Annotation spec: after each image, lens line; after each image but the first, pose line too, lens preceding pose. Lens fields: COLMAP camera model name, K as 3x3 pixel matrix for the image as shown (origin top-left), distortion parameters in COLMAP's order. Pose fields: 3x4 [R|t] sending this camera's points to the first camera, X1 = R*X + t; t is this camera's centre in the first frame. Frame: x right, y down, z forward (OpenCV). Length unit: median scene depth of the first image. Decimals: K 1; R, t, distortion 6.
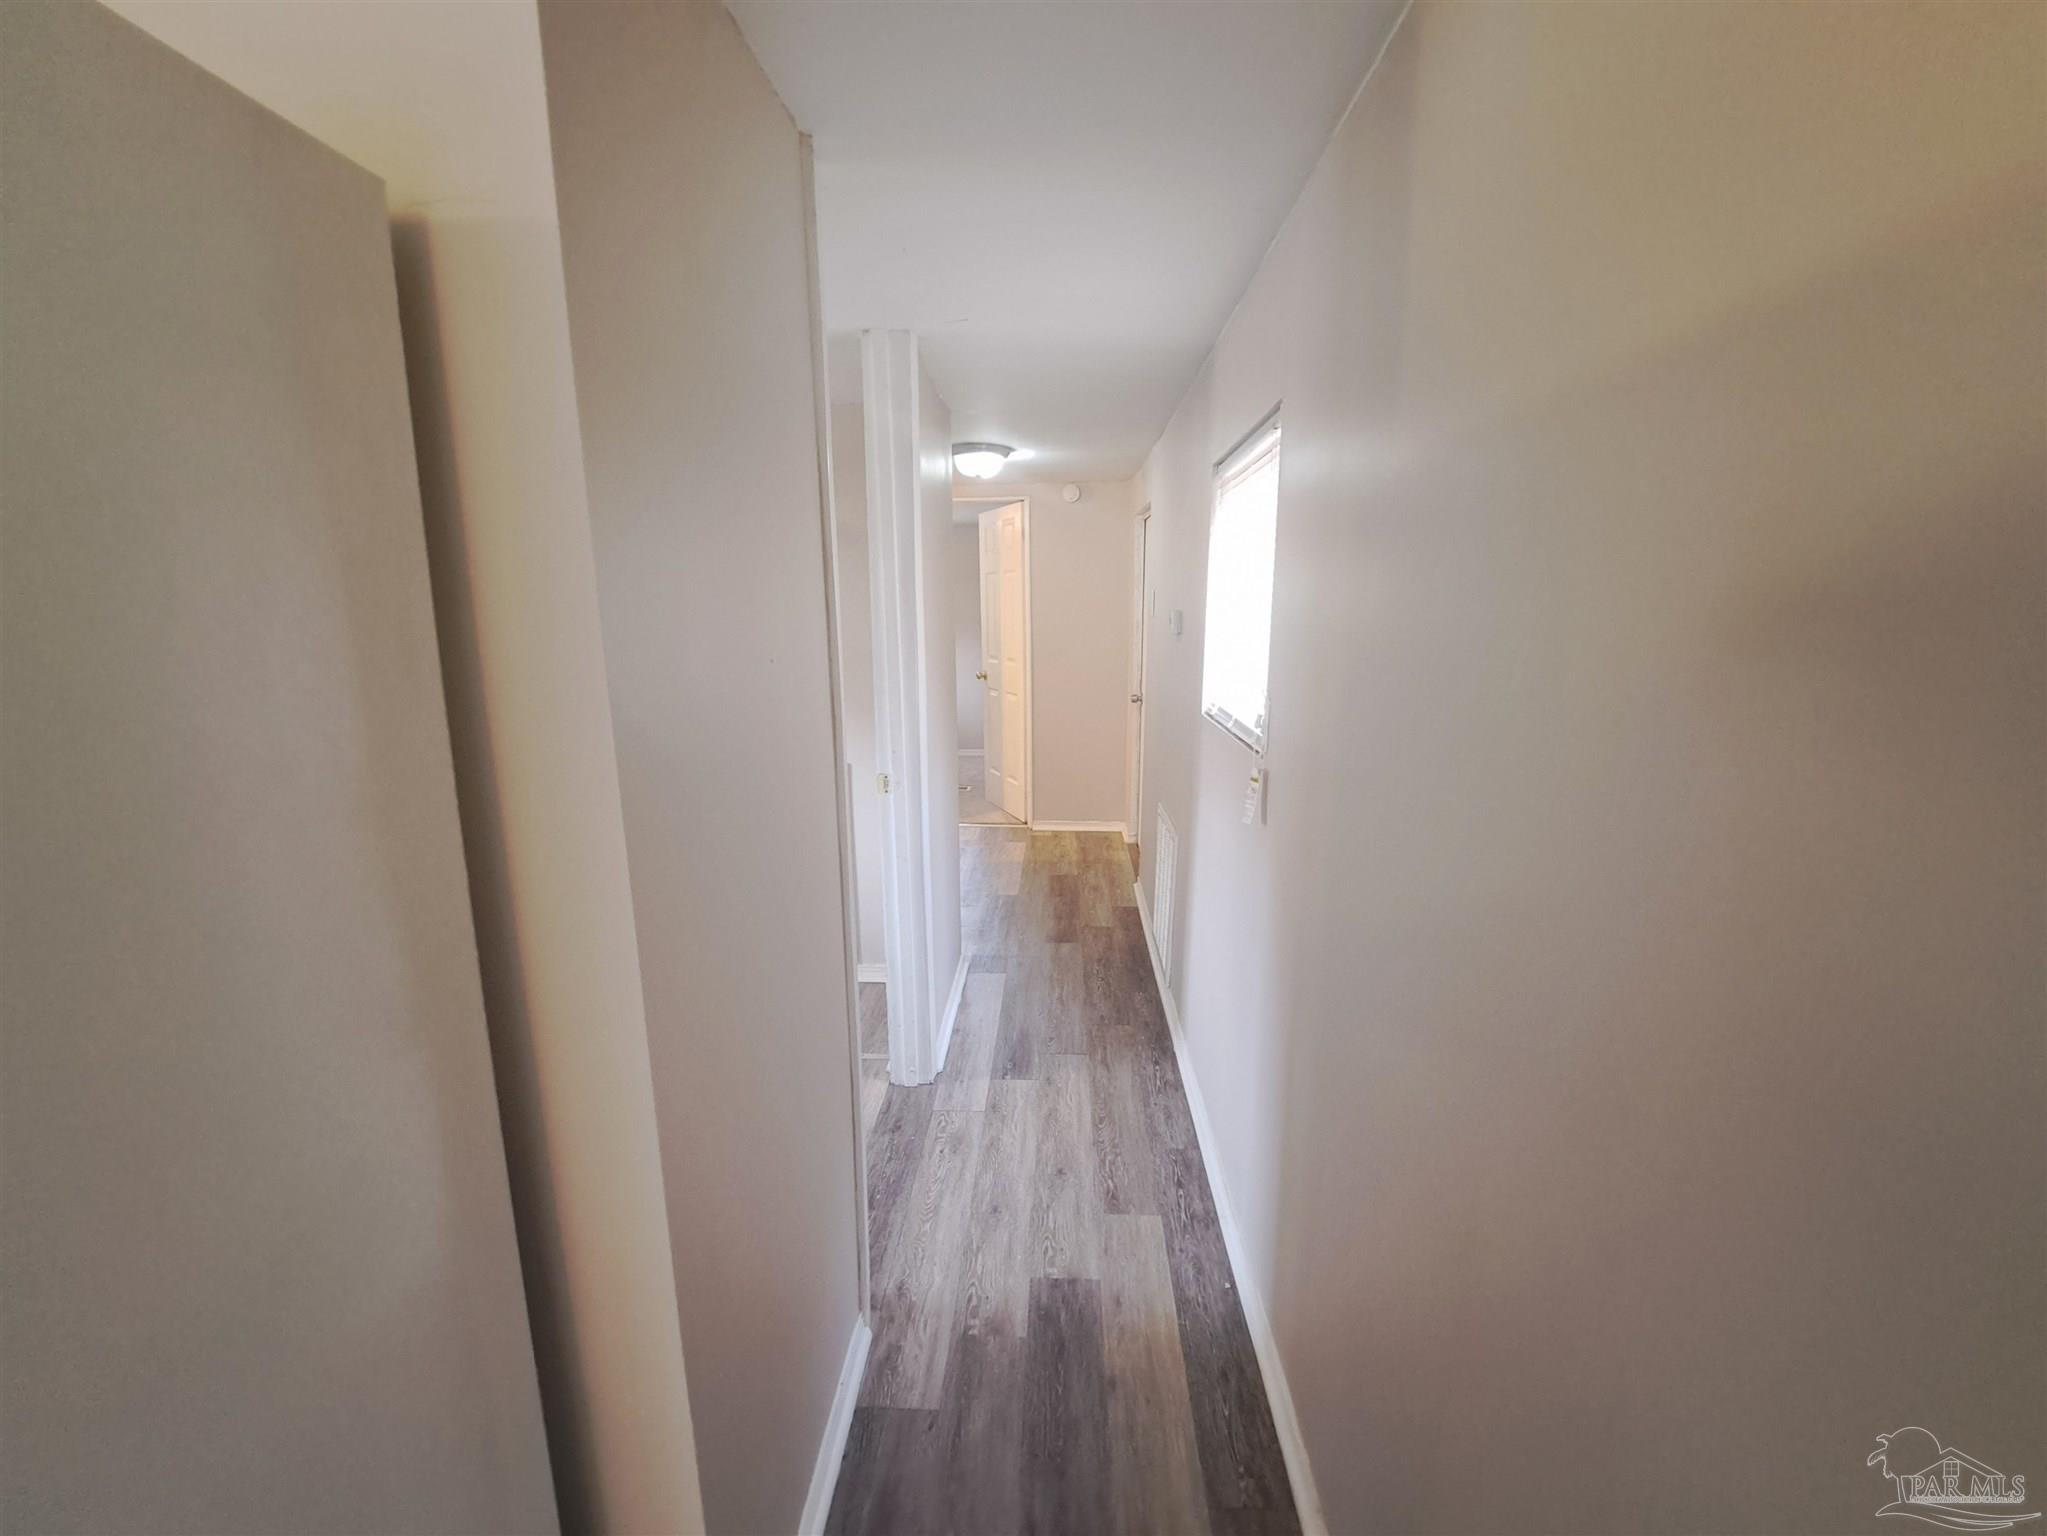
lens RADIAL K [[814.9, 0, 1023.5], [0, 814.9, 768.0], [0, 0, 1]] dist [-0.009397, -0.000090]
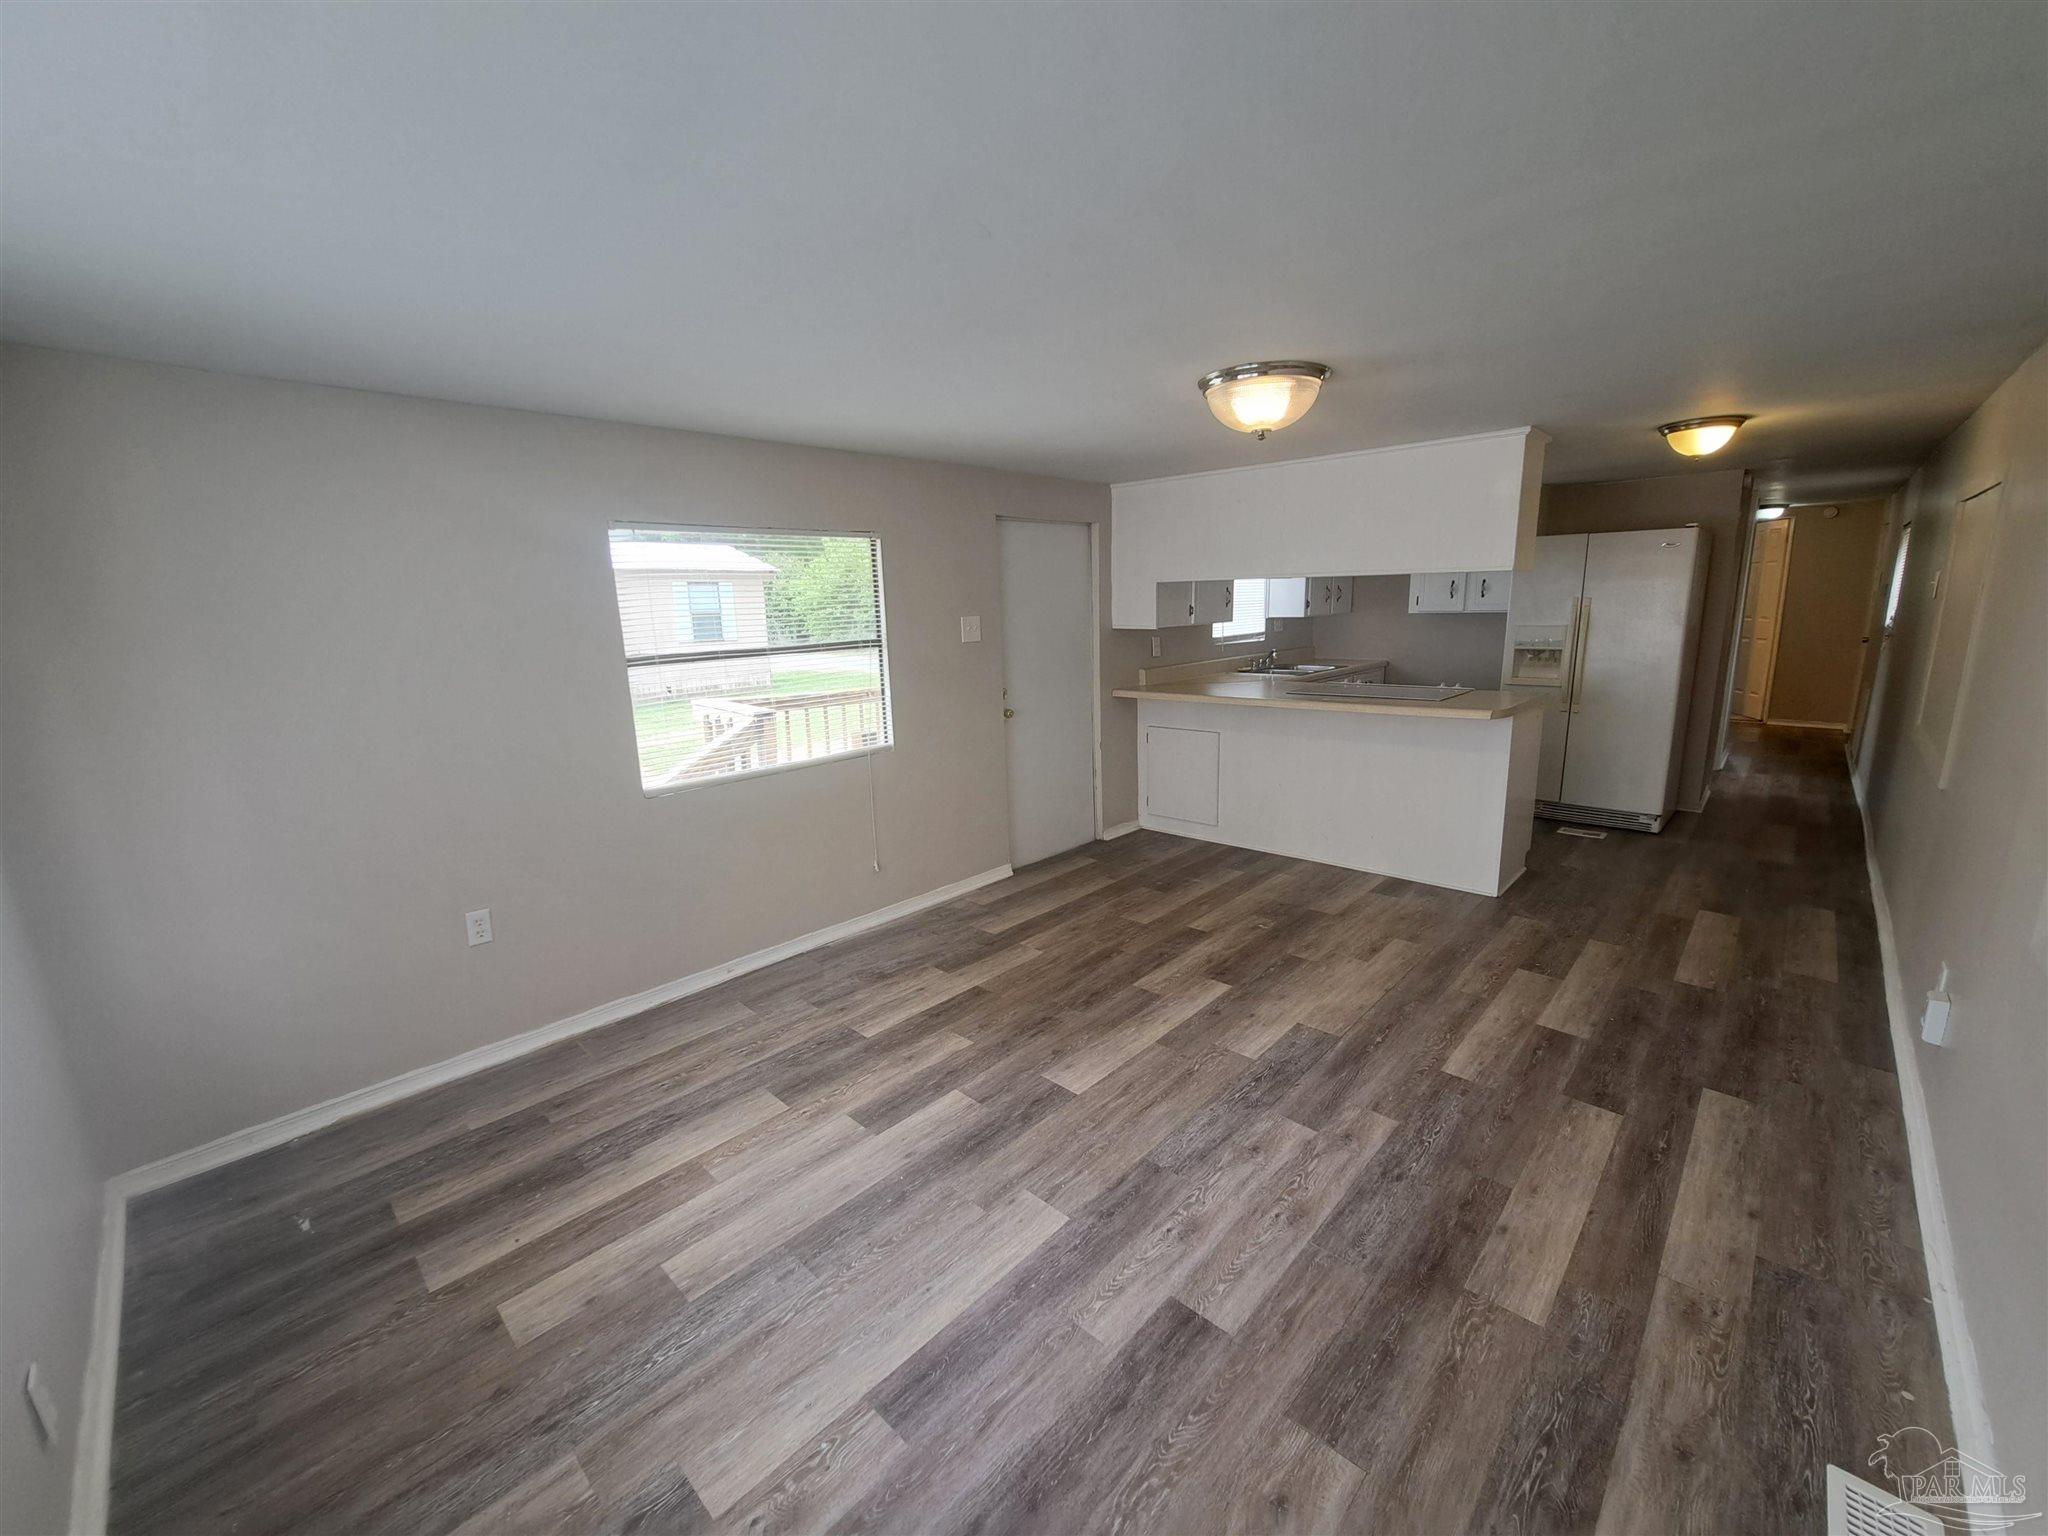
lens RADIAL K [[803.0, 0, 1035.3], [0, 803.0, 765.1], [0, 0, 1]] dist [-0.012230, -0.000341]
pose [[0.754965, 0.117517, -0.645149, -0.152592], [-0.106647, 0.992717, 0.056027, 0.587315], [0.647035, 0.026505, 0.761999, -2.982508]]
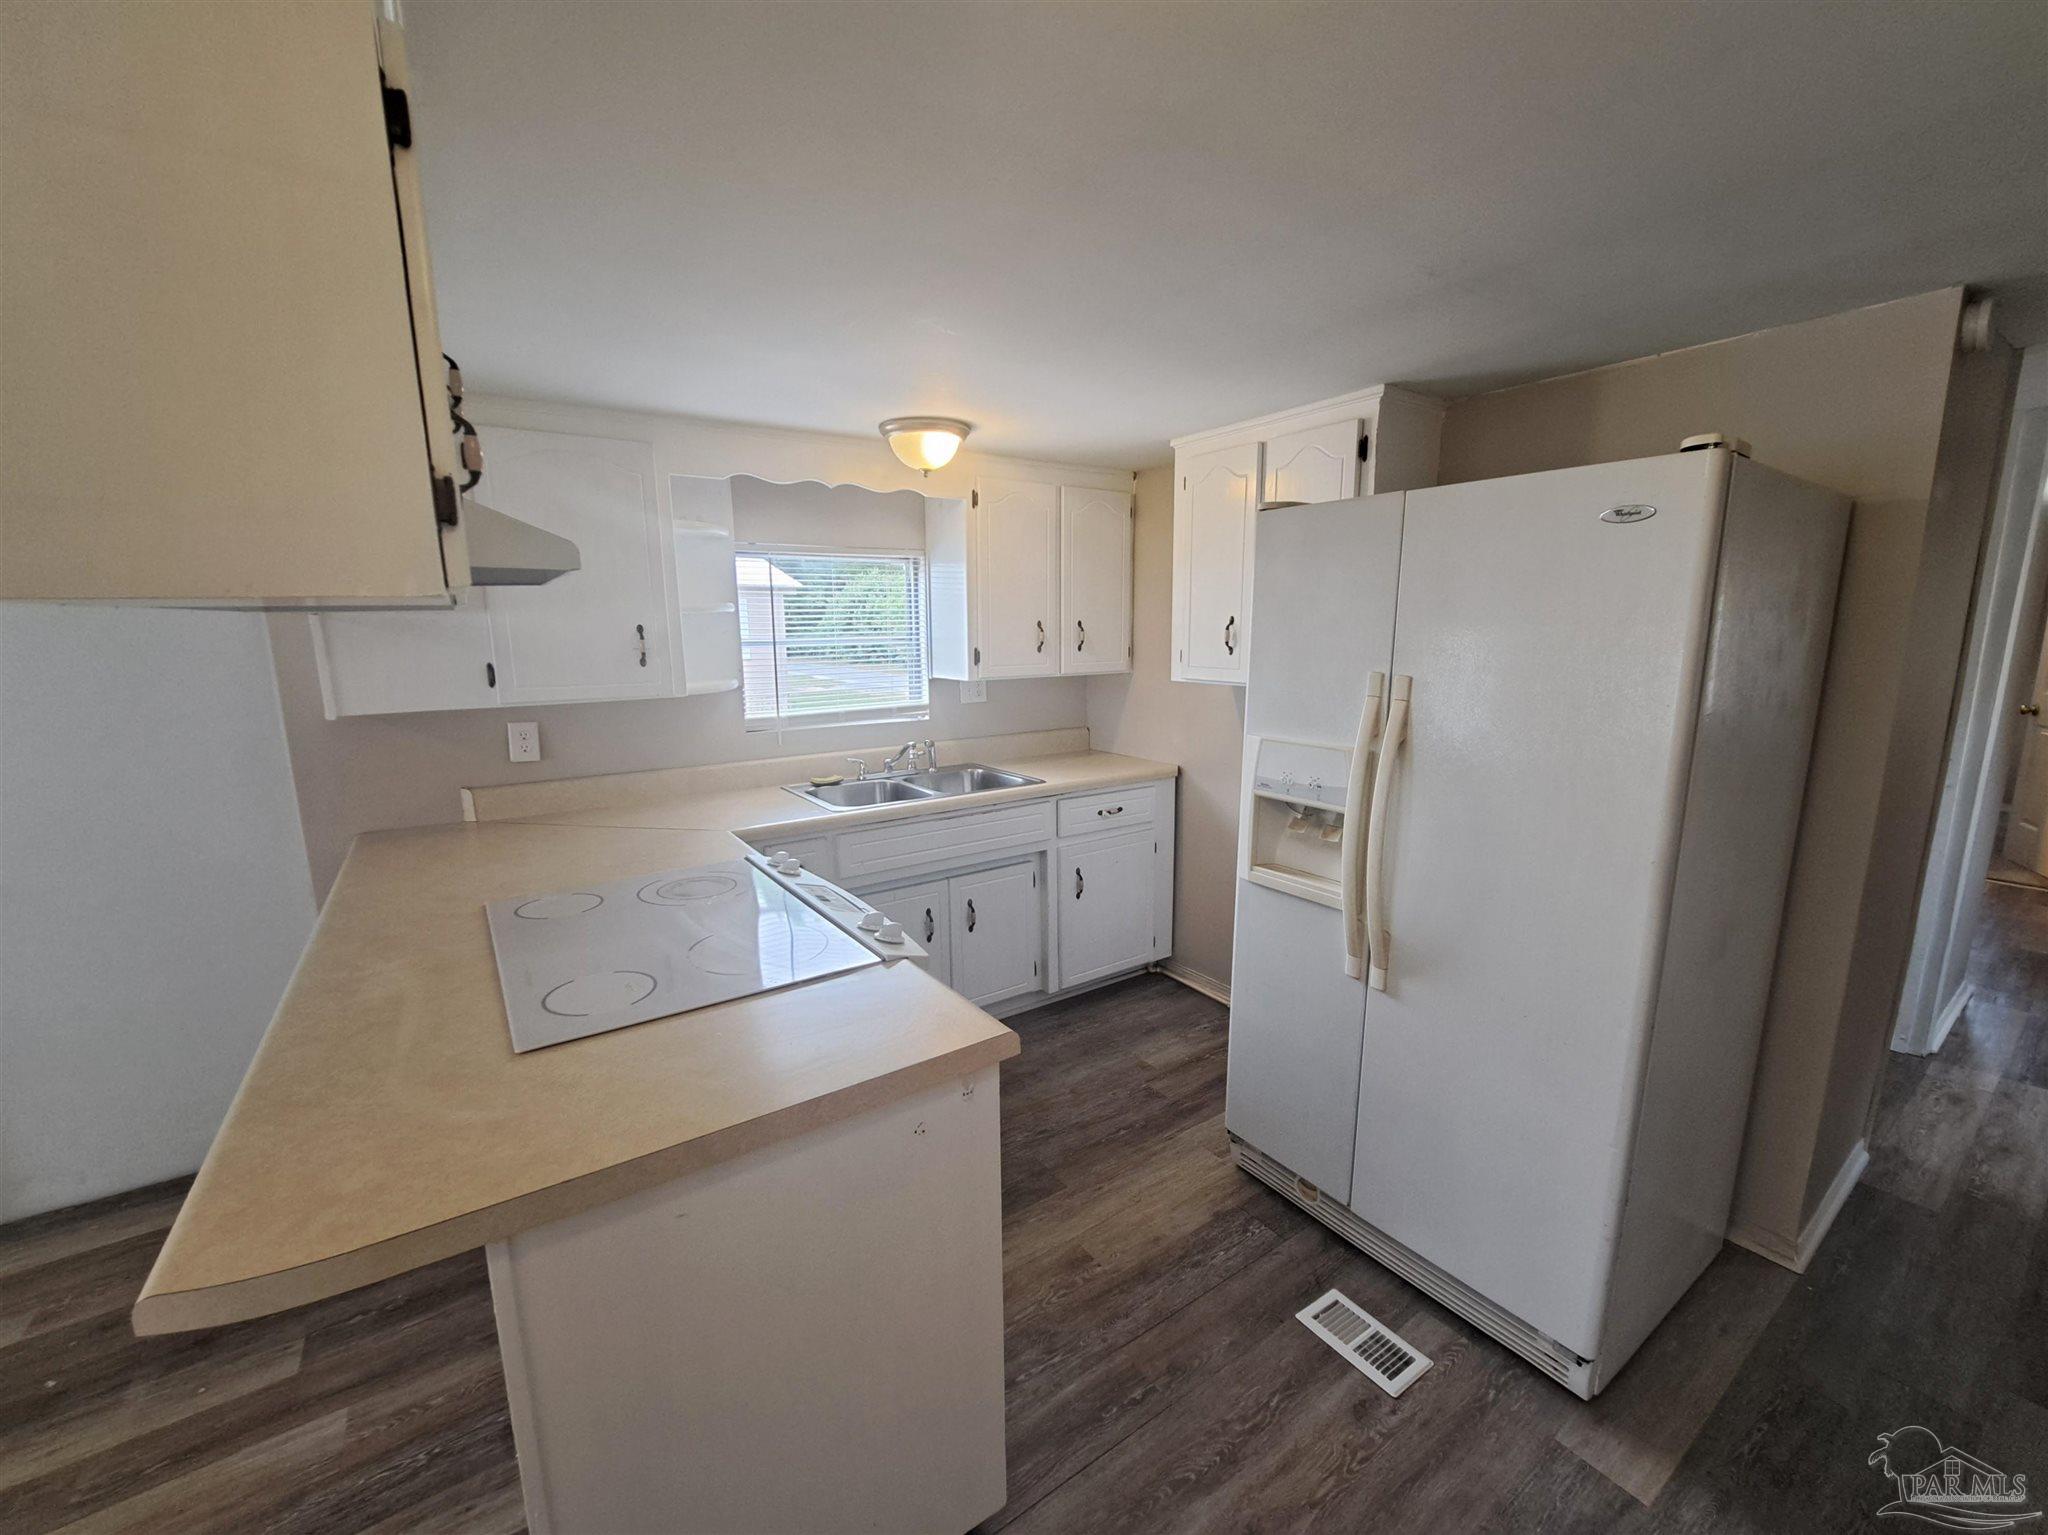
lens RADIAL K [[815.3, 0, 1024.0], [0, 815.3, 767.5], [0, 0, 1]] dist [-0.009397, -0.000090]
pose [[0.607523, 0.137825, -0.782253, -0.062410], [-0.149633, 0.987057, 0.057699, 0.134167], [0.780081, 0.081997, 0.620282, -0.834989]]
